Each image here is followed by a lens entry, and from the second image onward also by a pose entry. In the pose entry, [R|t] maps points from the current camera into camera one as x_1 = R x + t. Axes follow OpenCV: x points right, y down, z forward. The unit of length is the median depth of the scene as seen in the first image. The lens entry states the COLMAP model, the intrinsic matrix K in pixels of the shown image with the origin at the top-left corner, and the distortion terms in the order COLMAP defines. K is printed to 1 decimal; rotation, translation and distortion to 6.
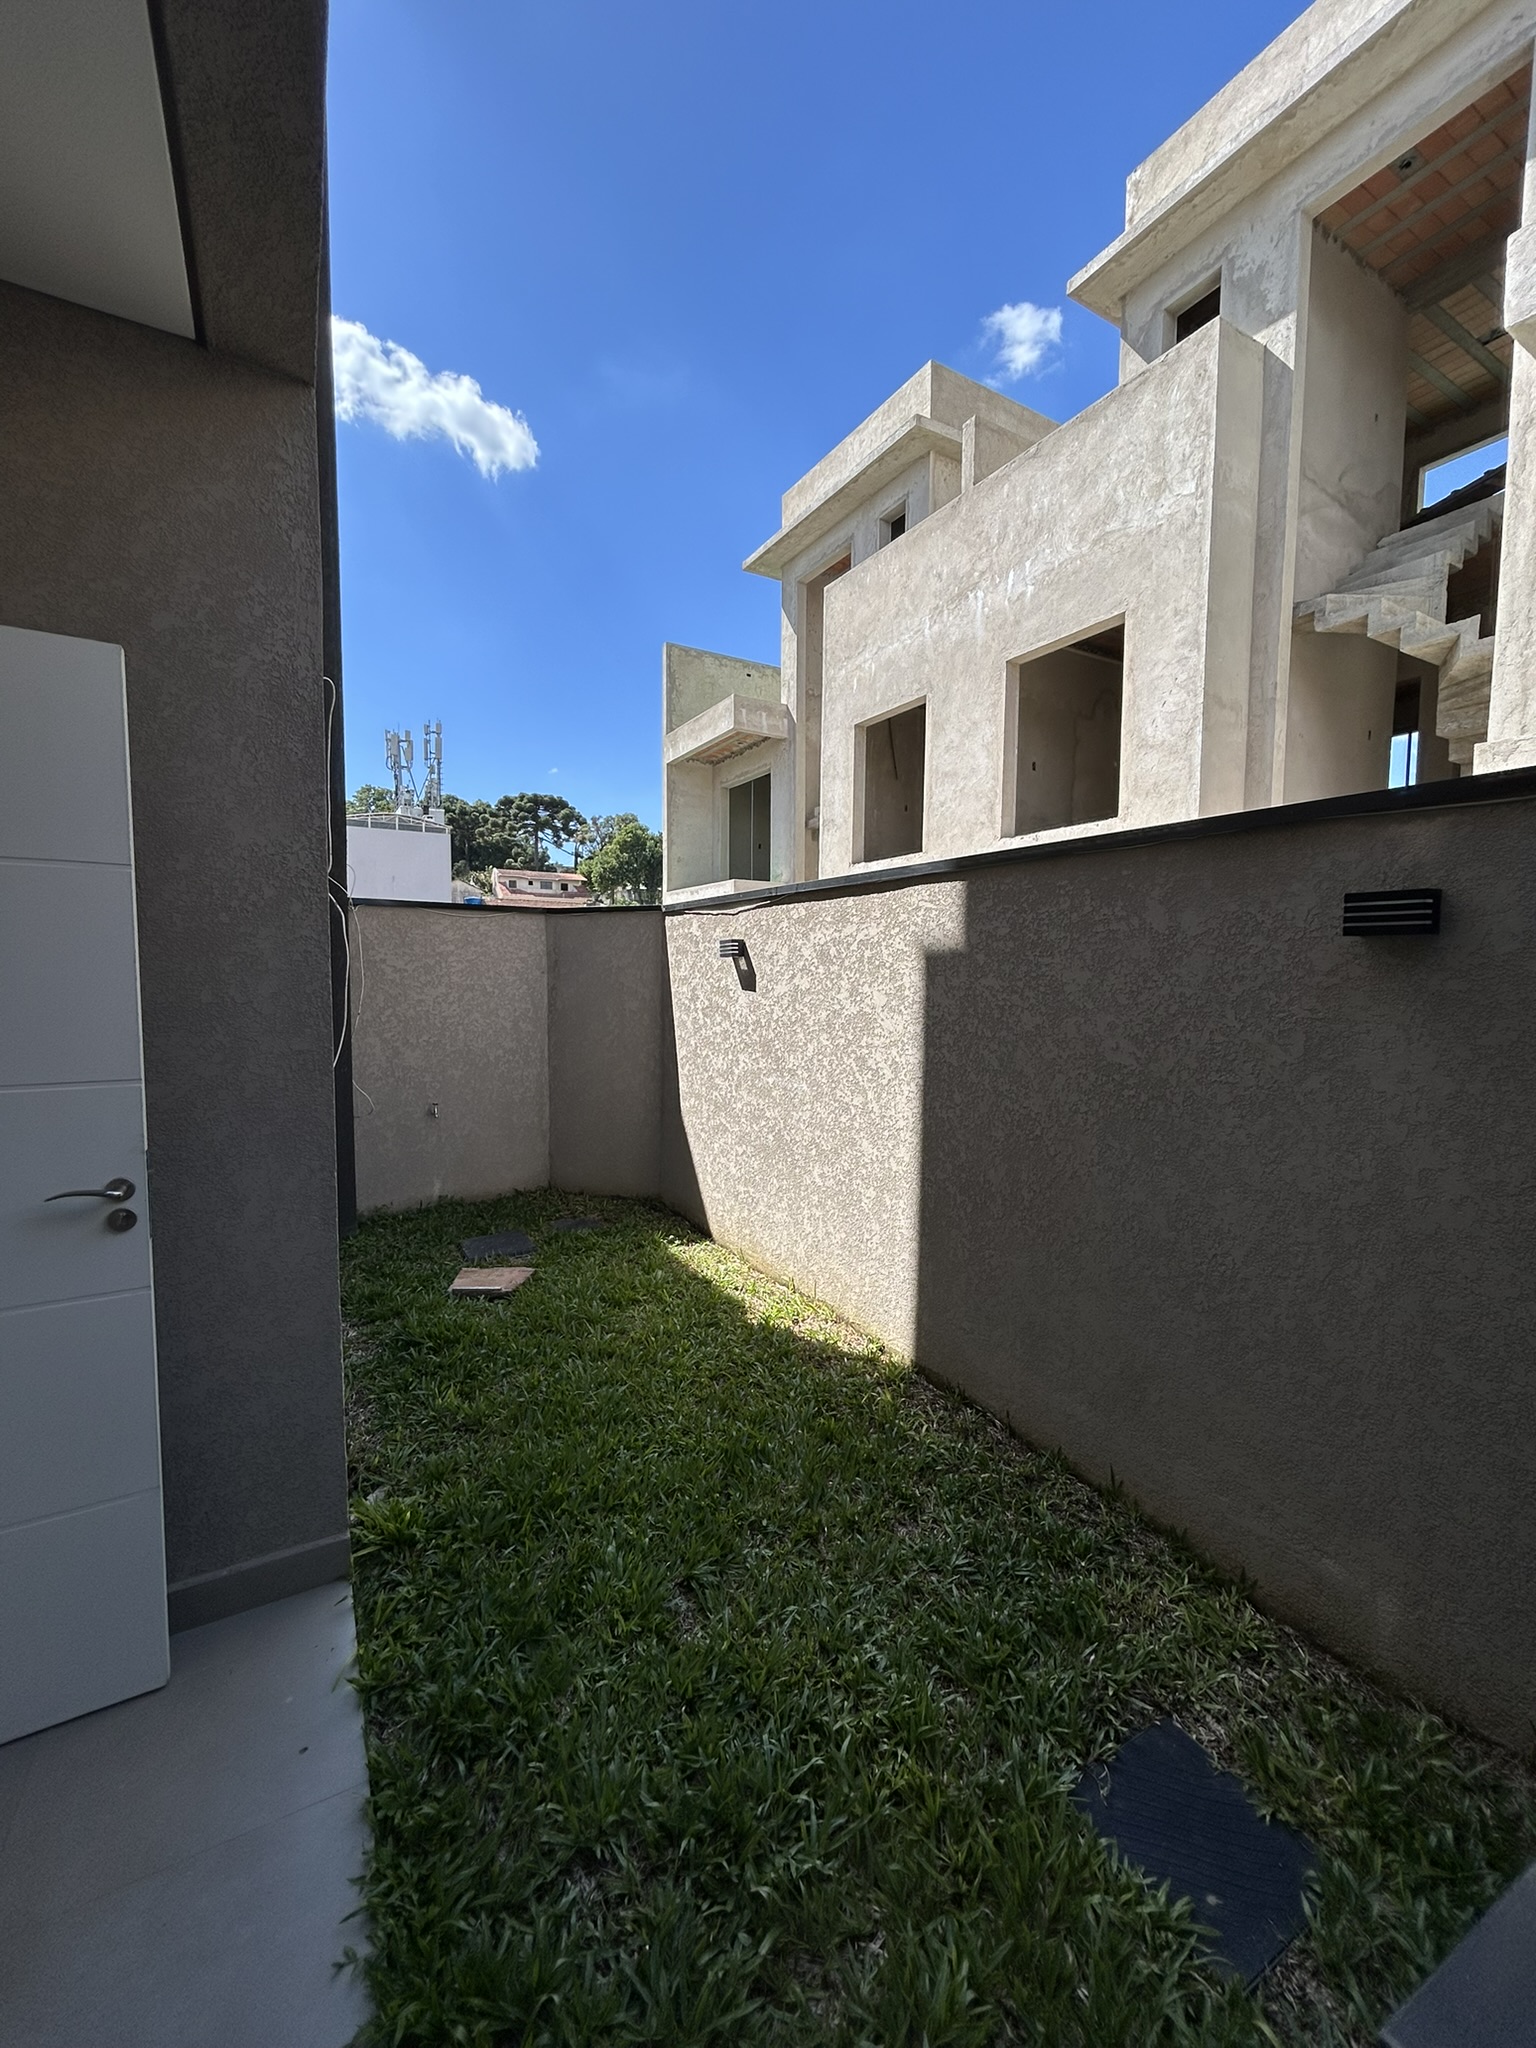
lens RADIAL K [[828.3, 0, 758.7], [0, 828.3, 1022.6], [0, 0, 1]] dist [0.002928, -0.000228]
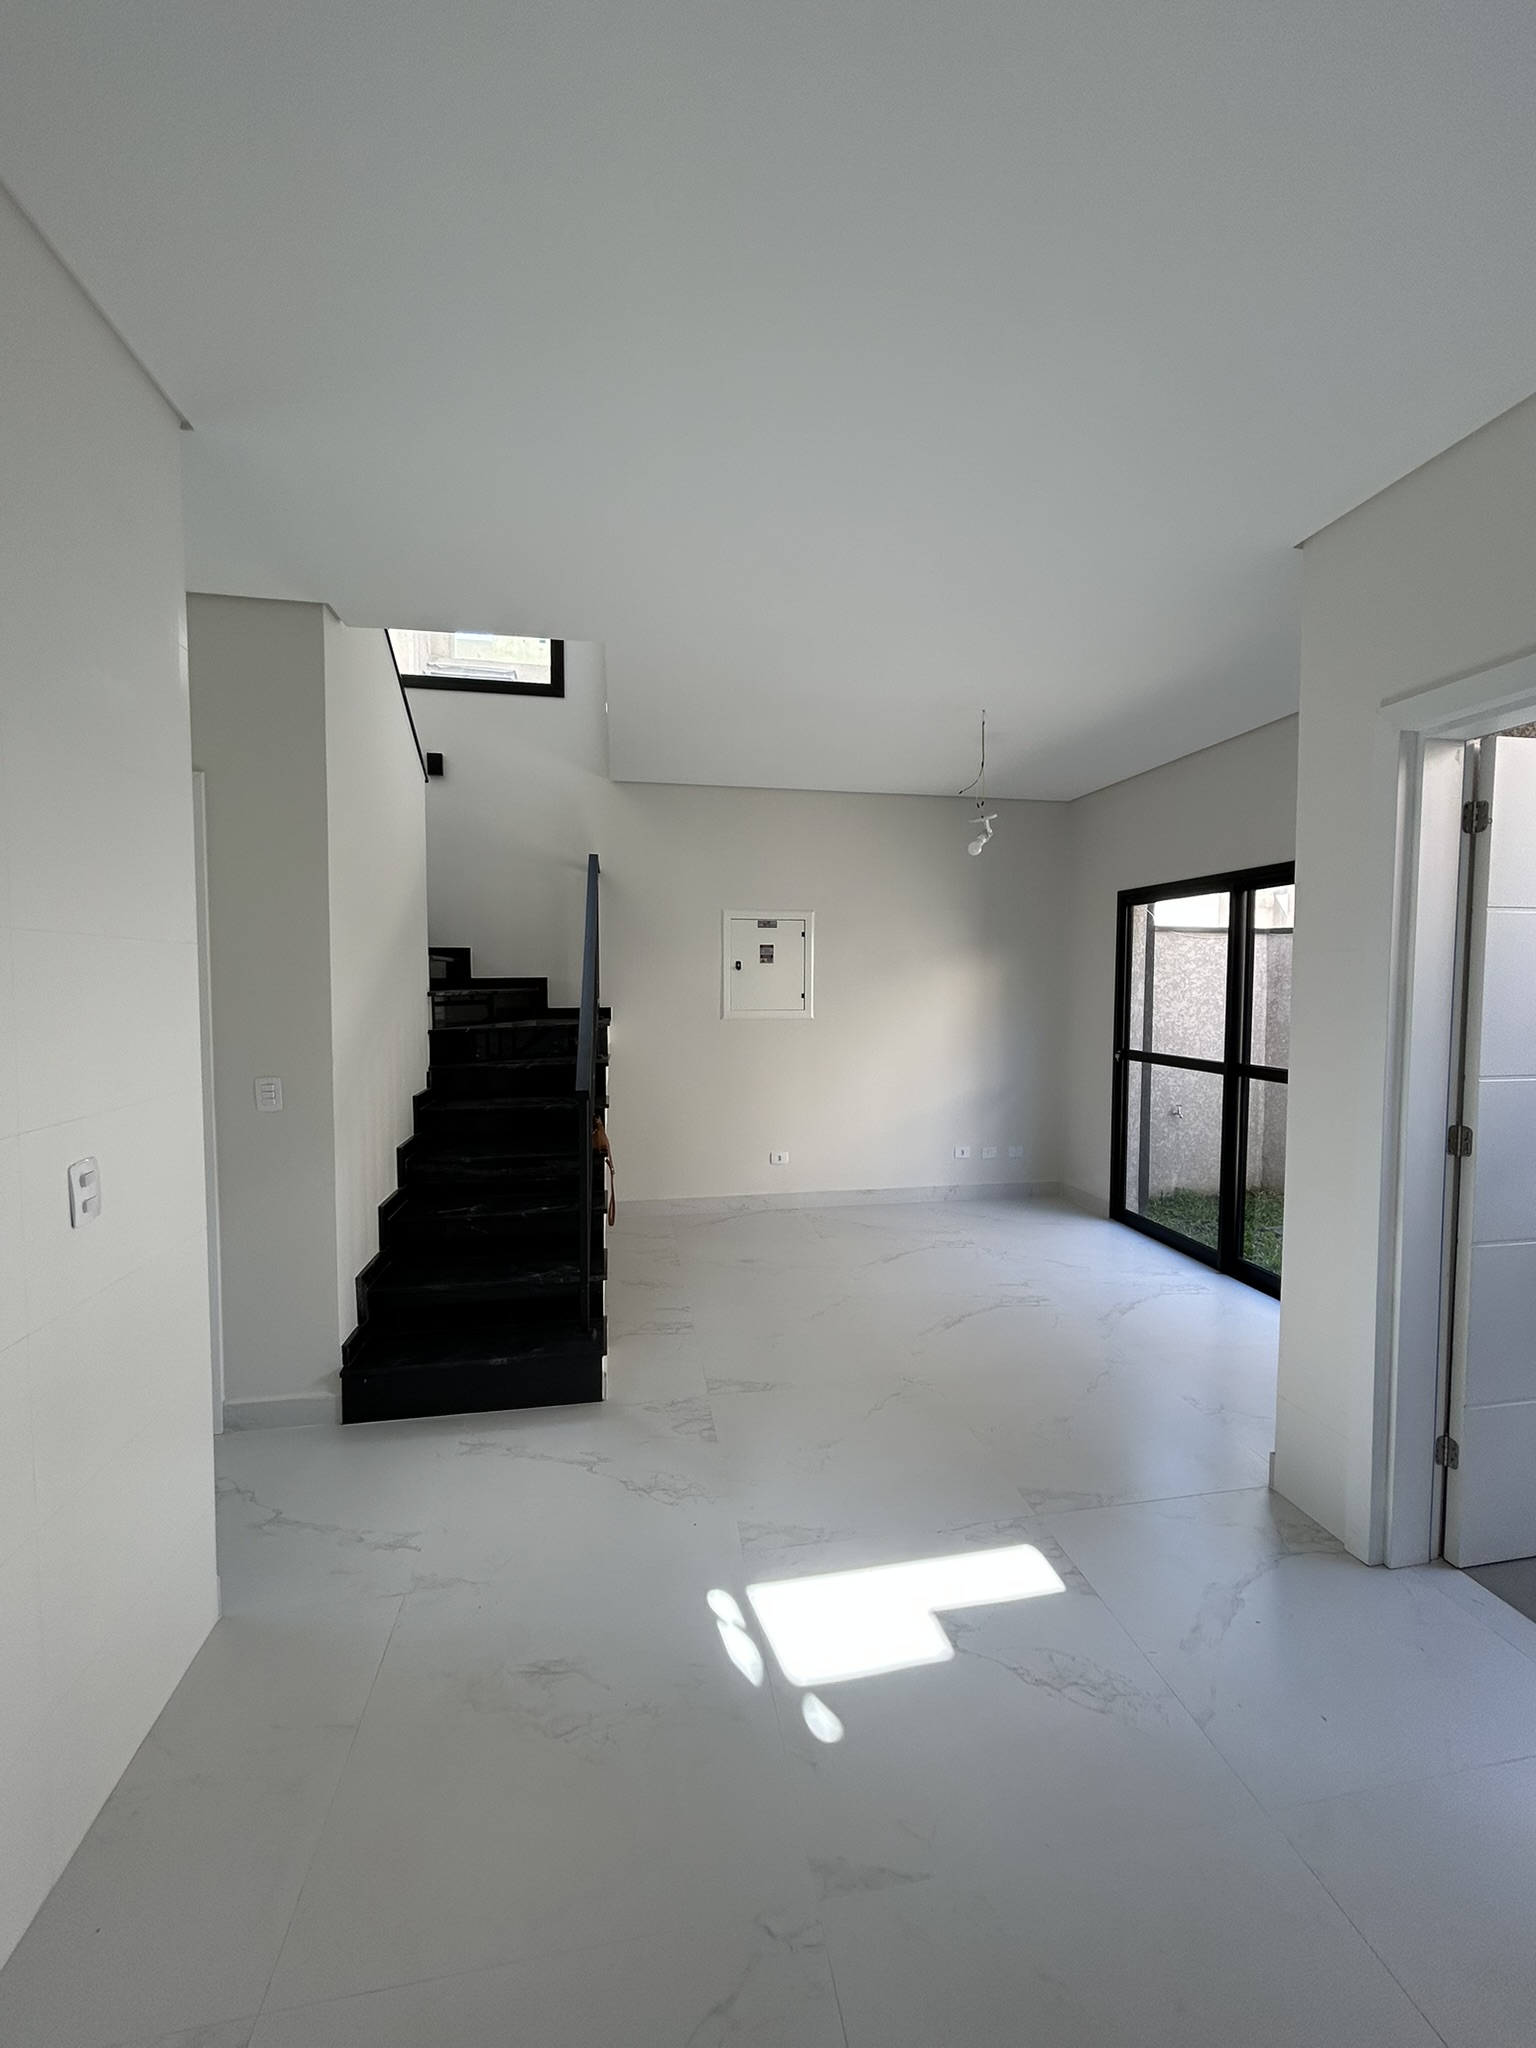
lens RADIAL K [[828.3, 0, 771.0], [0, 828.3, 1028.6], [0, 0, 1]] dist [0.002928, -0.000228]
pose [[0.945505, 0.013910, -0.325309, -0.674815], [-0.017402, 0.999818, -0.007826, 0.015578], [0.325141, 0.013060, 0.945575, -0.299848]]
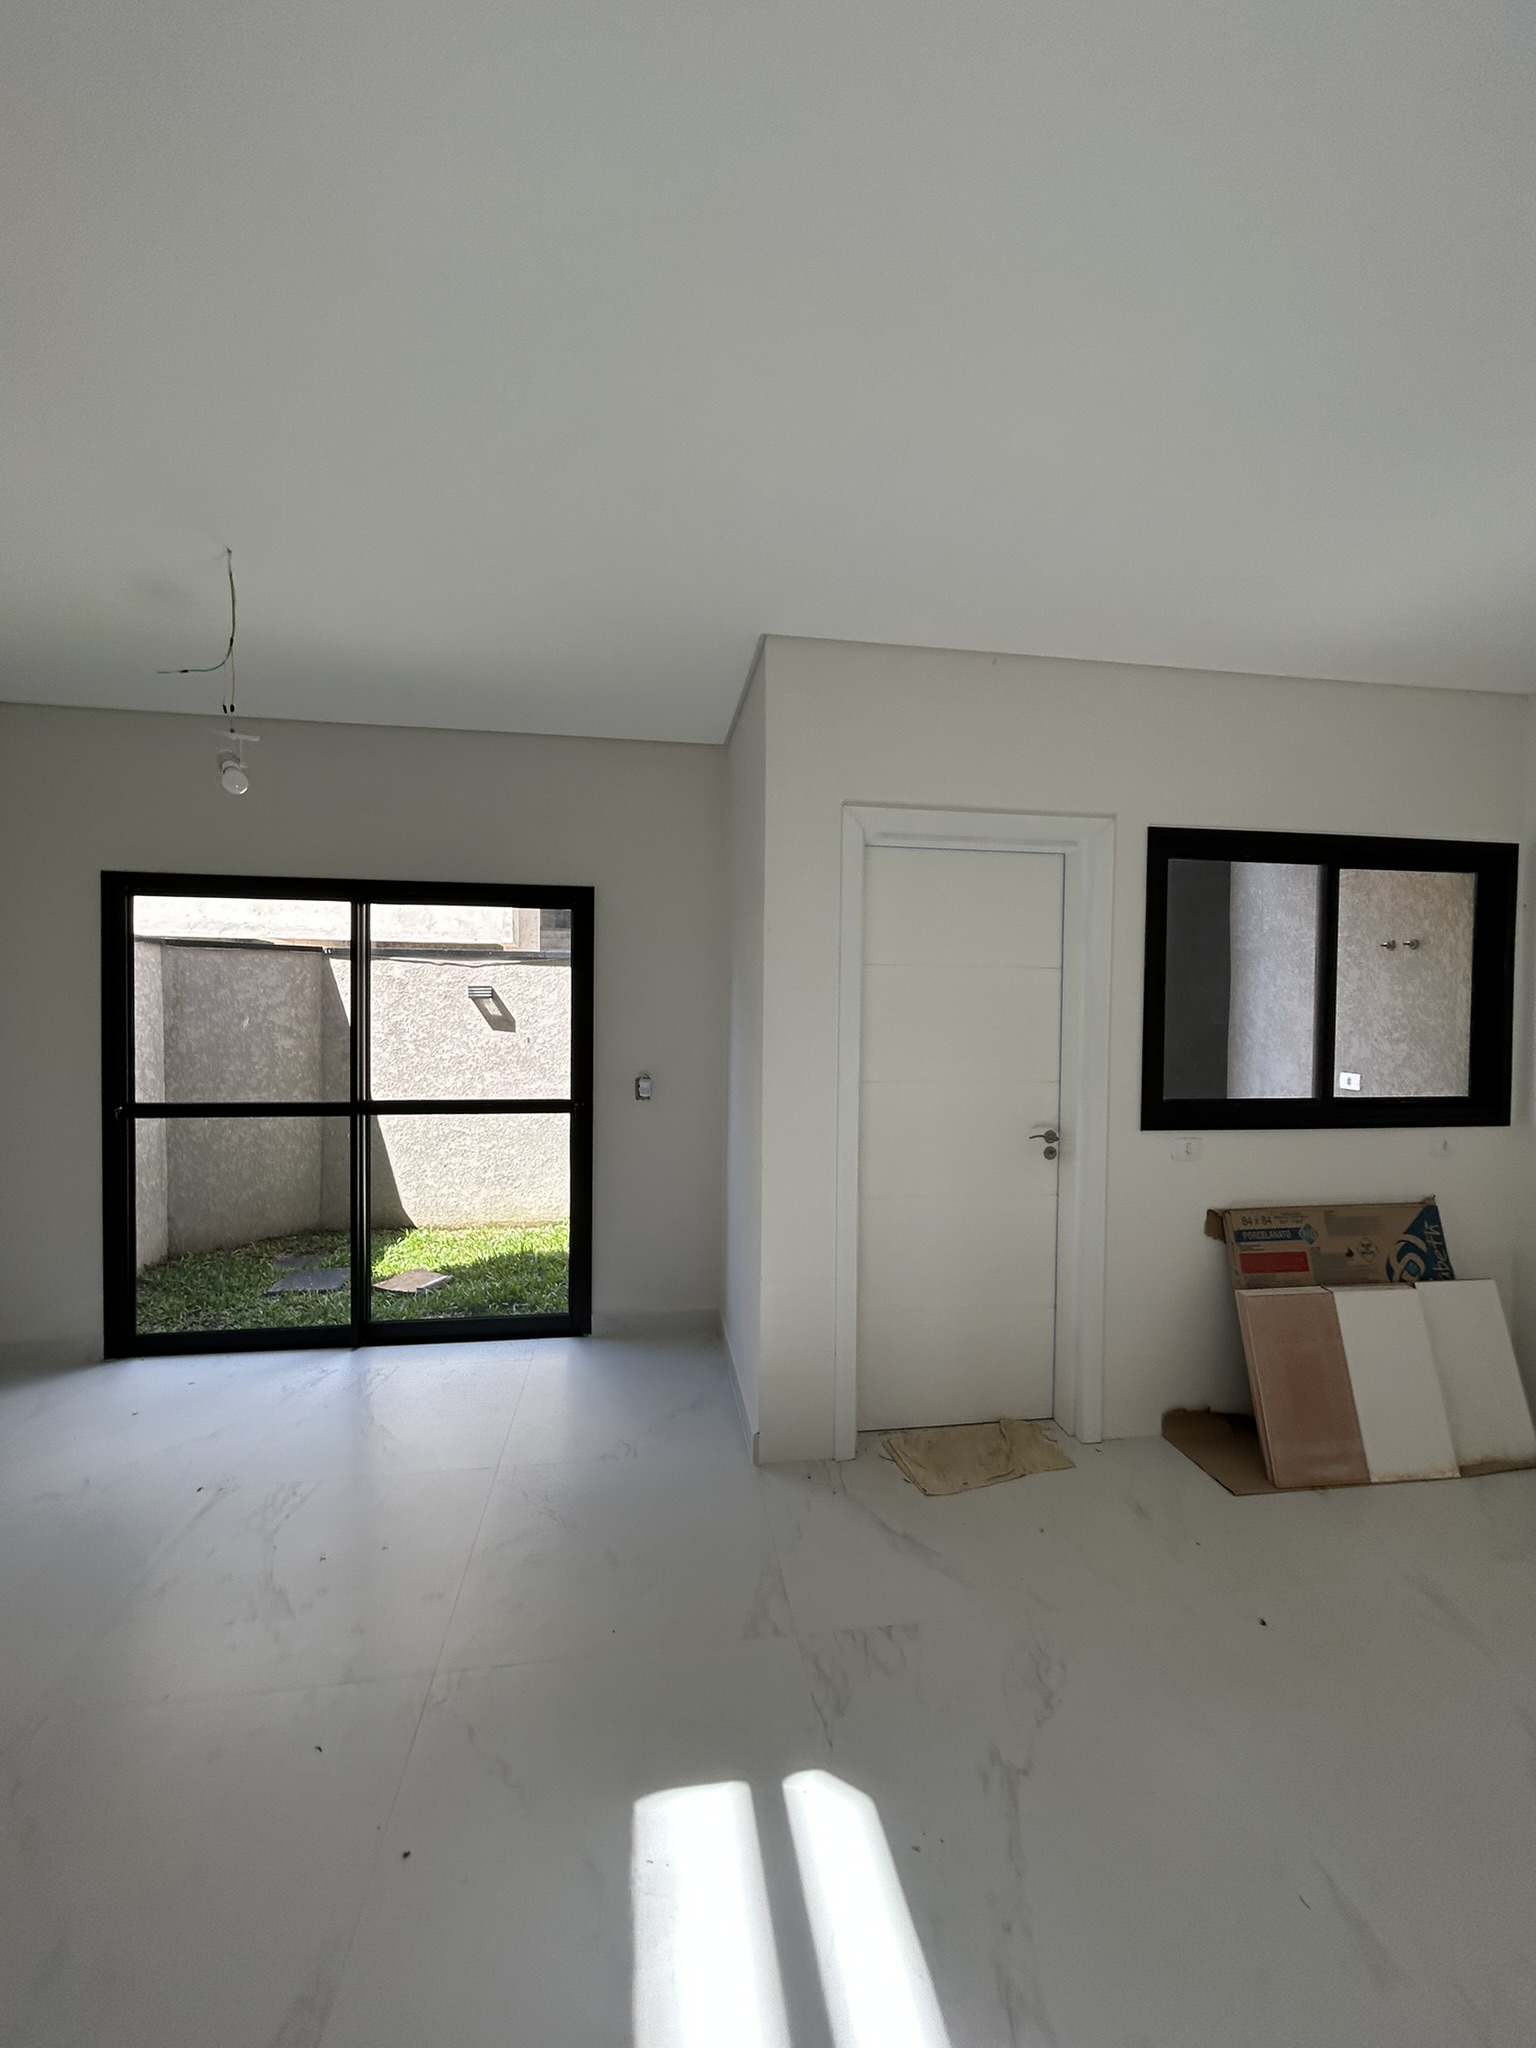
lens RADIAL K [[828.3, 0, 769.3], [0, 828.3, 1025.0], [0, 0, 1]] dist [0.002928, -0.000228]
pose [[0.358240, -0.023949, 0.933322, -1.116339], [0.053802, 0.998539, 0.004971, -0.020183], [-0.932078, 0.048434, 0.359005, 0.105486]]
